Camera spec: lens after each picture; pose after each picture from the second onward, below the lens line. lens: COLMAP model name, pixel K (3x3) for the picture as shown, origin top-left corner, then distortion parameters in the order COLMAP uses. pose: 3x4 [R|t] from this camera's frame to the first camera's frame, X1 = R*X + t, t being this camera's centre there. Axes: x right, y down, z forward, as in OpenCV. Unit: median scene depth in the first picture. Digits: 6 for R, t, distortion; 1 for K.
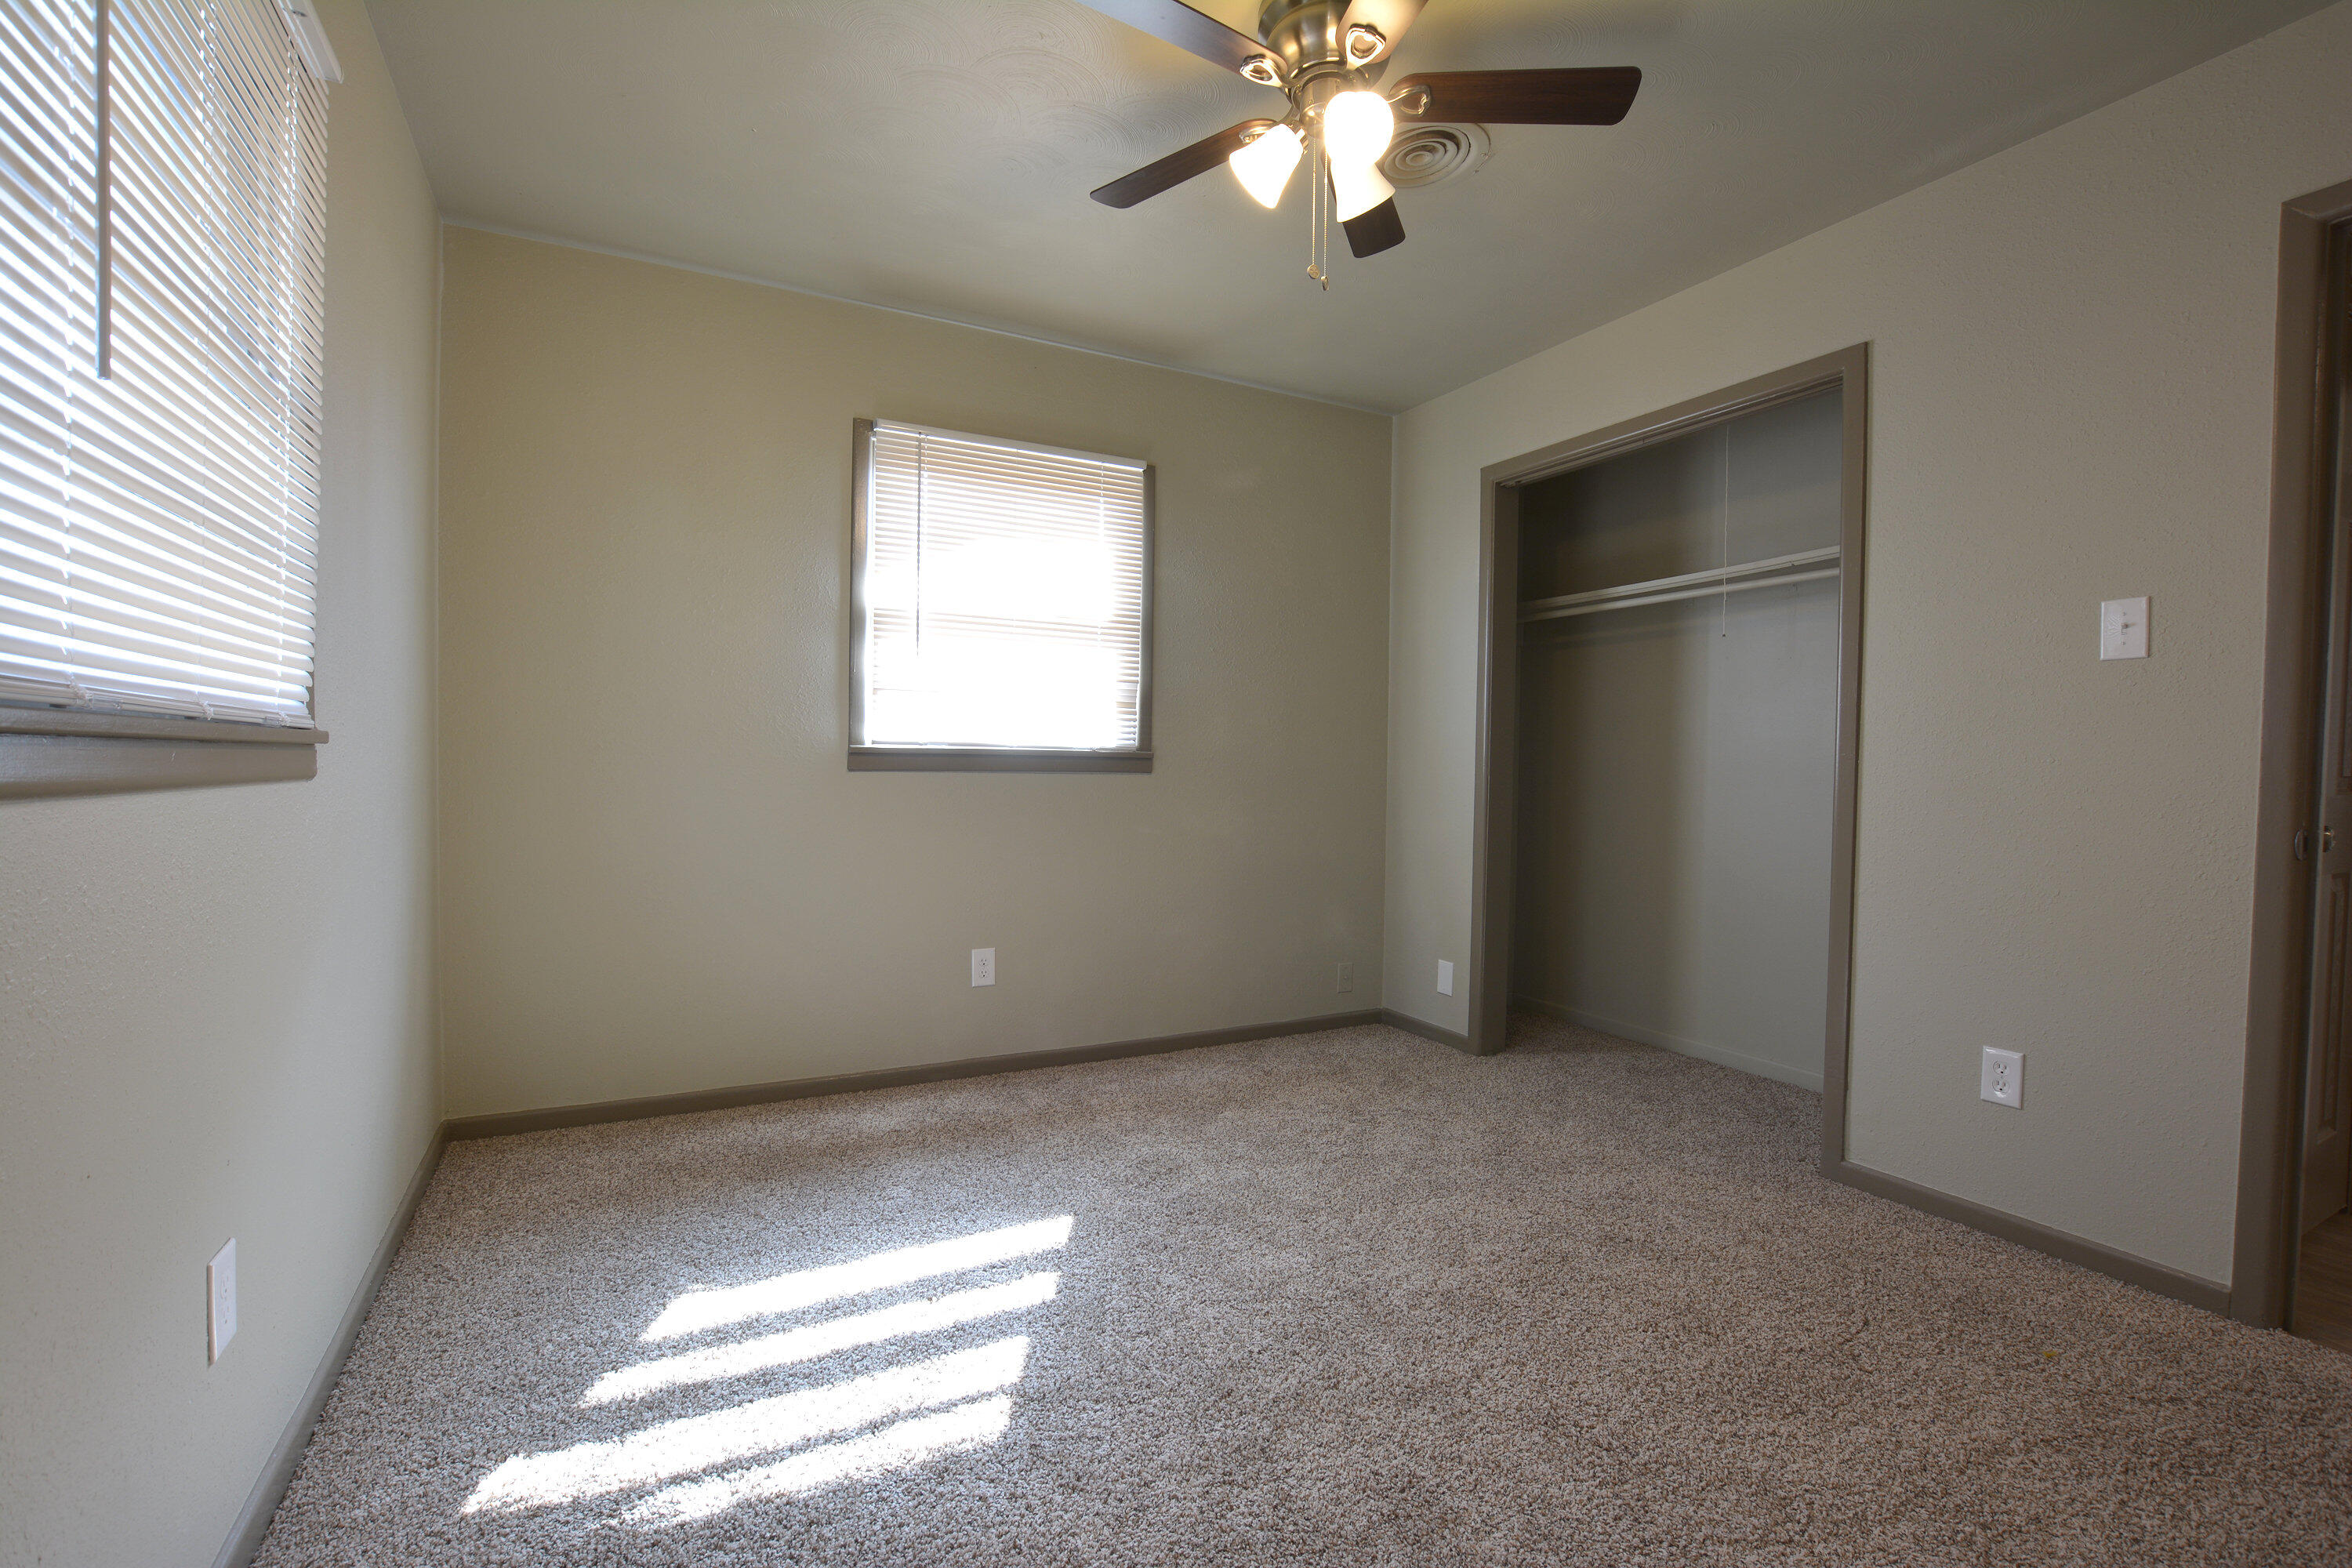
lens RADIAL K [[1035.6, 0, 1186.5], [0, 1035.6, 791.0], [0, 0, 1]] dist [-0.034916, 0.005563]
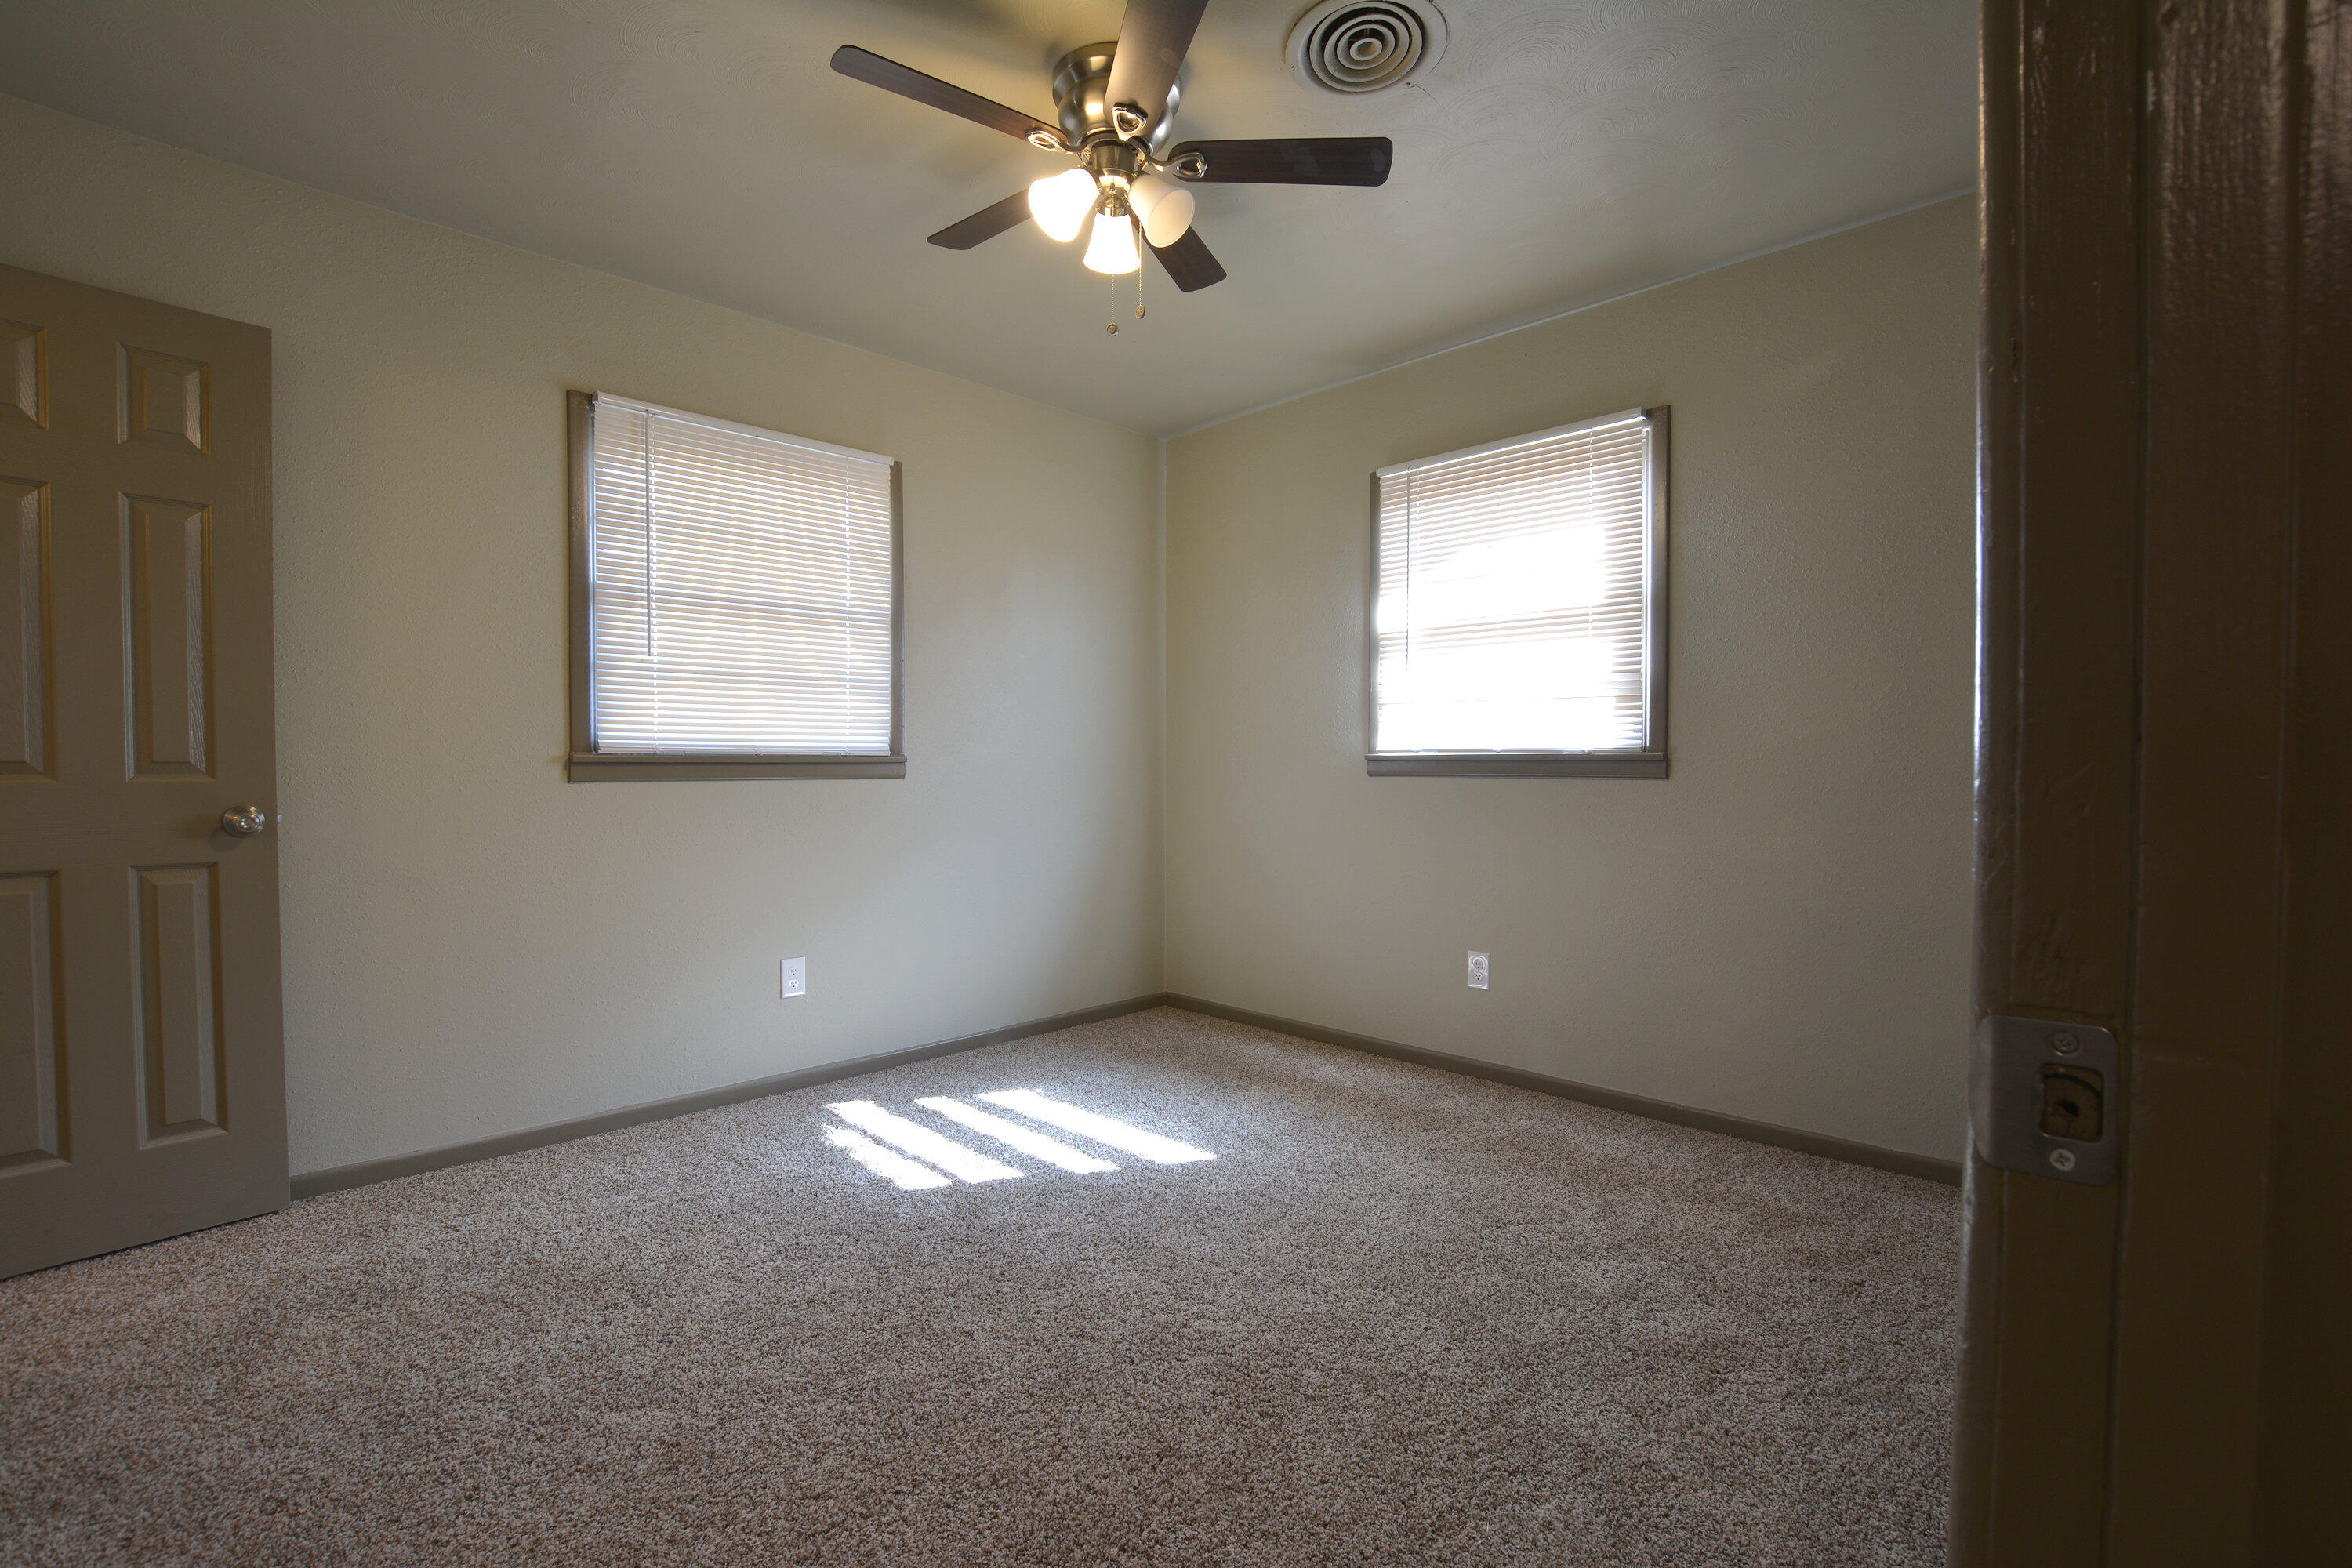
lens RADIAL K [[1035.6, 0, 1186.5], [0, 1035.6, 791.0], [0, 0, 1]] dist [-0.034916, 0.005563]
pose [[0.299594, 0.009397, -0.954021, 0.766641], [-0.021103, 0.999772, 0.003221, -0.002248], [0.953833, 0.019168, 0.299724, 0.476392]]
